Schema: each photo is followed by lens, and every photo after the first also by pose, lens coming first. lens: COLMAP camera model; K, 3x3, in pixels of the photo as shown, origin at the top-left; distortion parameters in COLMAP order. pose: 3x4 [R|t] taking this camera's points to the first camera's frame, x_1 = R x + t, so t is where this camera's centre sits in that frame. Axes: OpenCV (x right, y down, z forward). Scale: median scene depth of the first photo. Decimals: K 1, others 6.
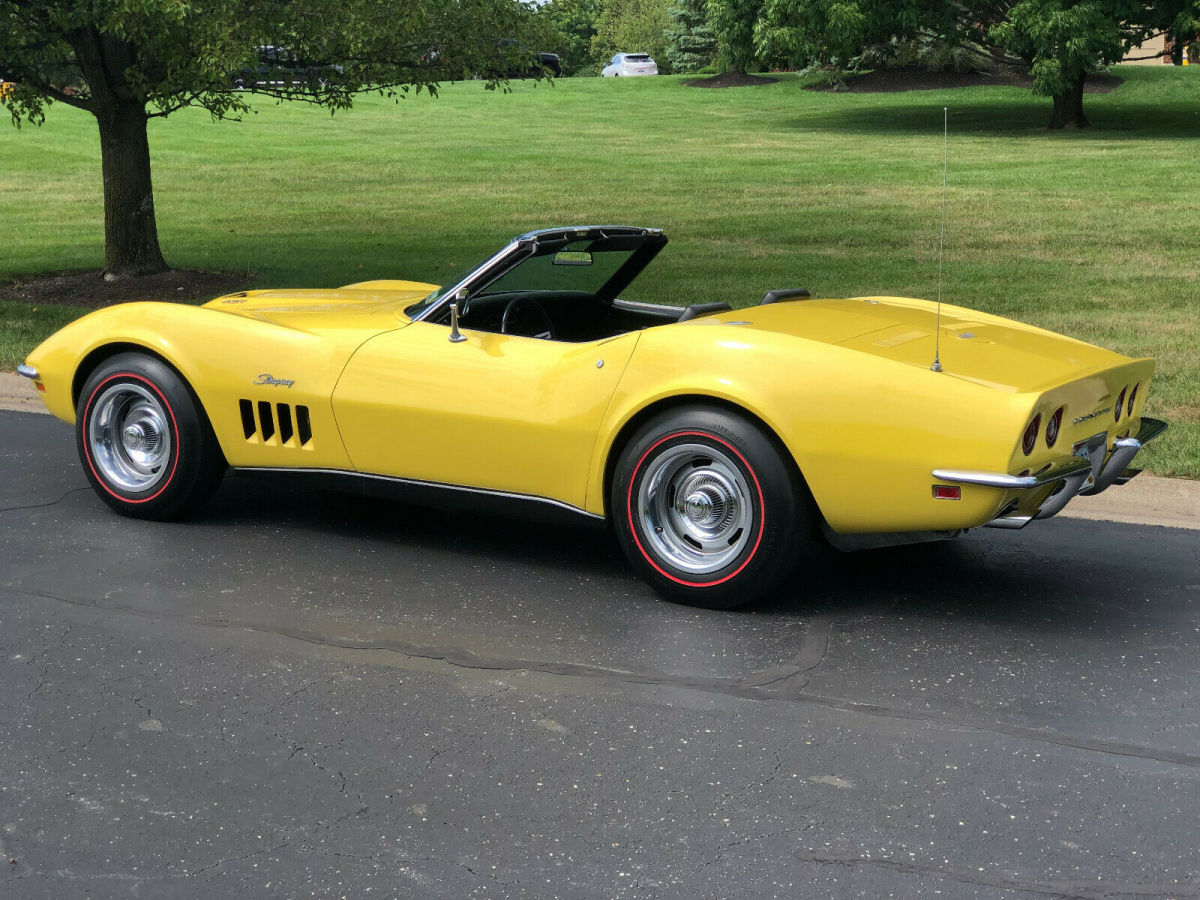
lens RADIAL K [[1920.0, 0, 600.0], [0, 1920.0, 450.0], [0, 0, 1]] dist [0.042769, -0.088898]
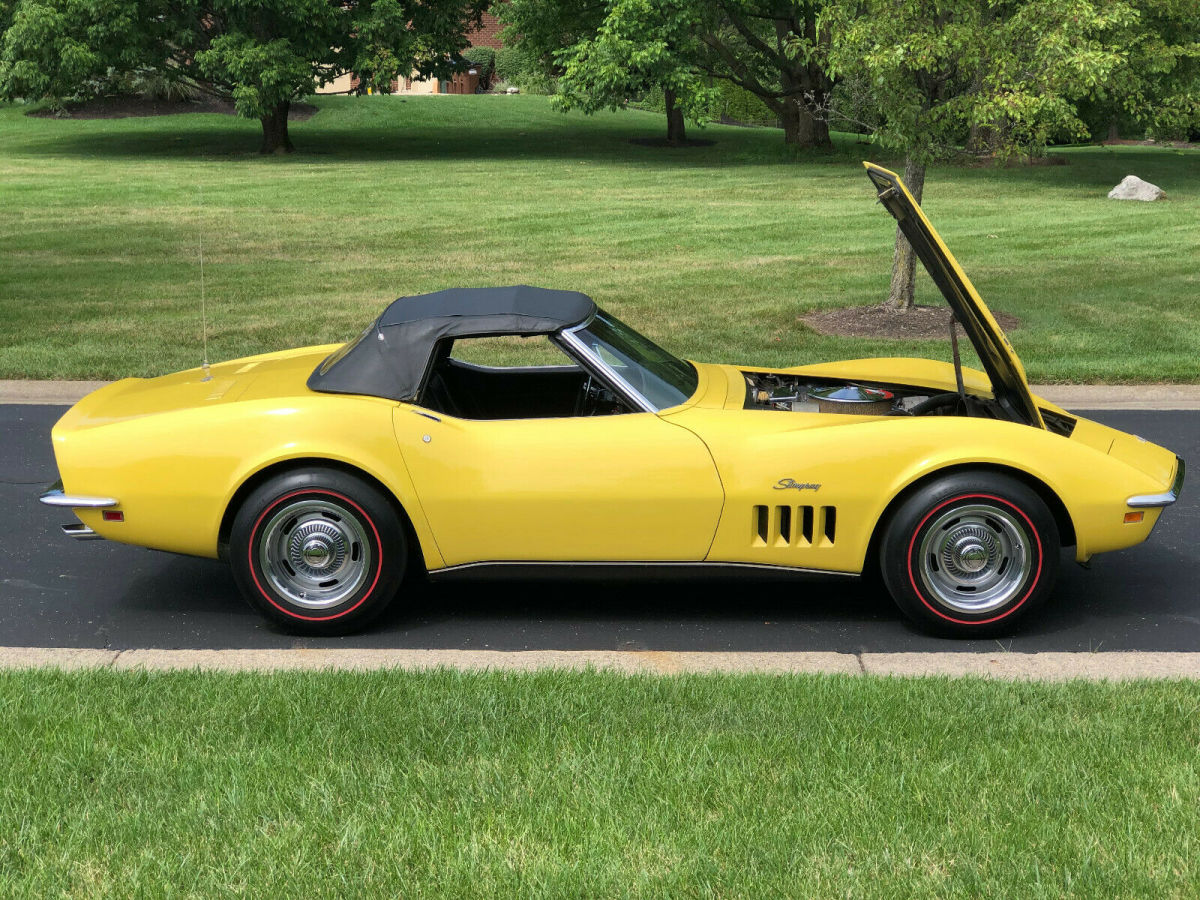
lens RADIAL K [[1920.0, 0, 600.0], [0, 1920.0, 450.0], [0, 0, 1]] dist [0.042769, -0.088898]
pose [[0.918065, -0.070907, 0.390036, -0.067224], [0.073923, 0.997237, 0.007294, 0.026798], [-0.389476, 0.022136, 0.920771, -0.214490]]
